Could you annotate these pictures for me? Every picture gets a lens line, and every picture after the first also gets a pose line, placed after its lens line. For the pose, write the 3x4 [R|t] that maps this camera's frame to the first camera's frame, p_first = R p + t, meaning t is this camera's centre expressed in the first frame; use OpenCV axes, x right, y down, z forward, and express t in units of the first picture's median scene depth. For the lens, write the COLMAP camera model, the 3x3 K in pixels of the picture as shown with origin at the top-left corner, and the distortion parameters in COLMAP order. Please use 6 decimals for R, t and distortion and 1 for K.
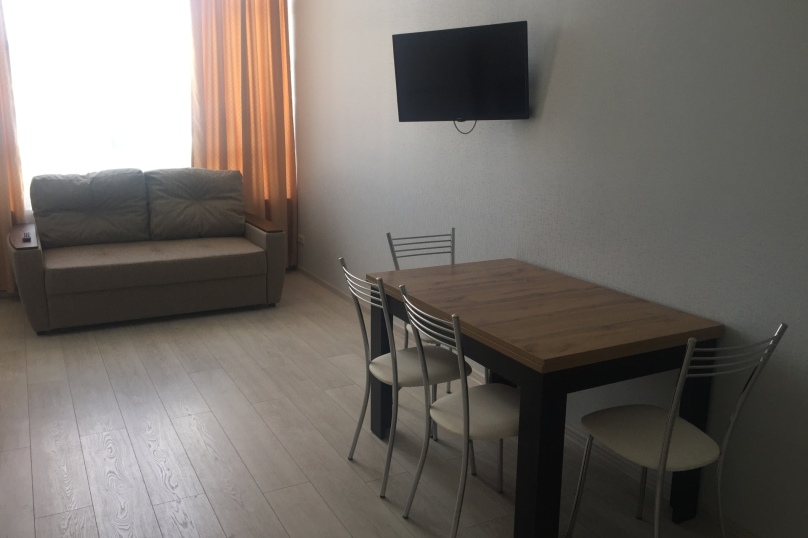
lens RADIAL K [[688.6, 0, 405.8], [0, 688.6, 268.0], [0, 0, 1]] dist [0.093917, -0.169155]
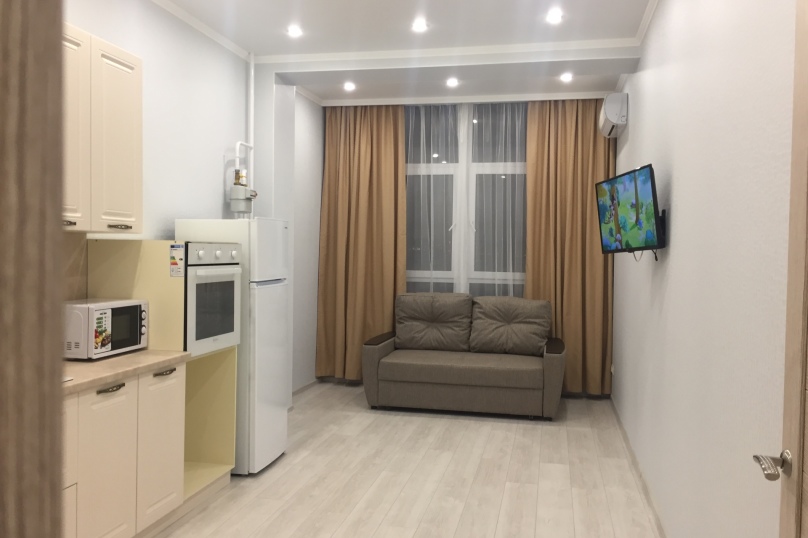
lens RADIAL K [[688.6, 0, 405.8], [0, 688.6, 268.0], [0, 0, 1]] dist [0.093917, -0.169155]
pose [[0.752911, 0.013514, -0.657983, 0.371075], [-0.149764, 0.977076, -0.151303, 0.019195], [0.640855, 0.212460, 0.737676, -0.030732]]
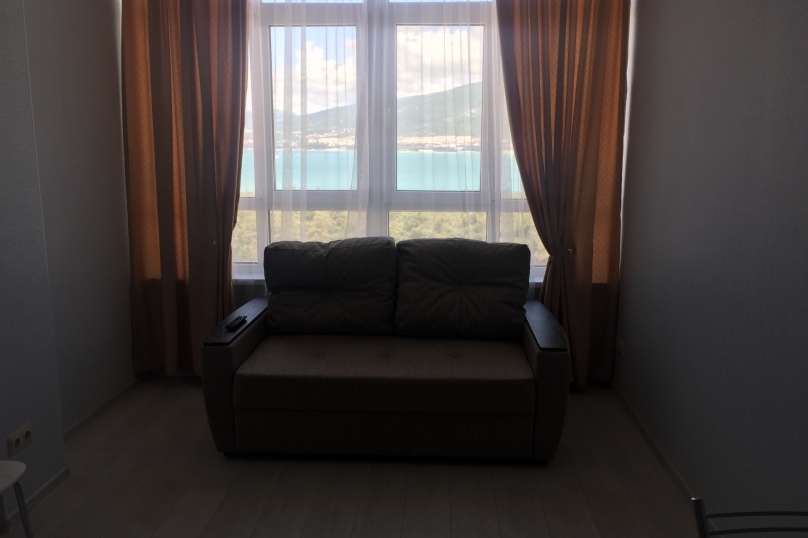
lens RADIAL K [[688.6, 0, 405.8], [0, 688.6, 268.0], [0, 0, 1]] dist [0.093917, -0.169155]
pose [[0.848813, 0.080347, -0.522552, 0.018923], [-0.102305, 0.994665, -0.013240, -0.102572], [0.518700, 0.064698, 0.852505, 0.381612]]
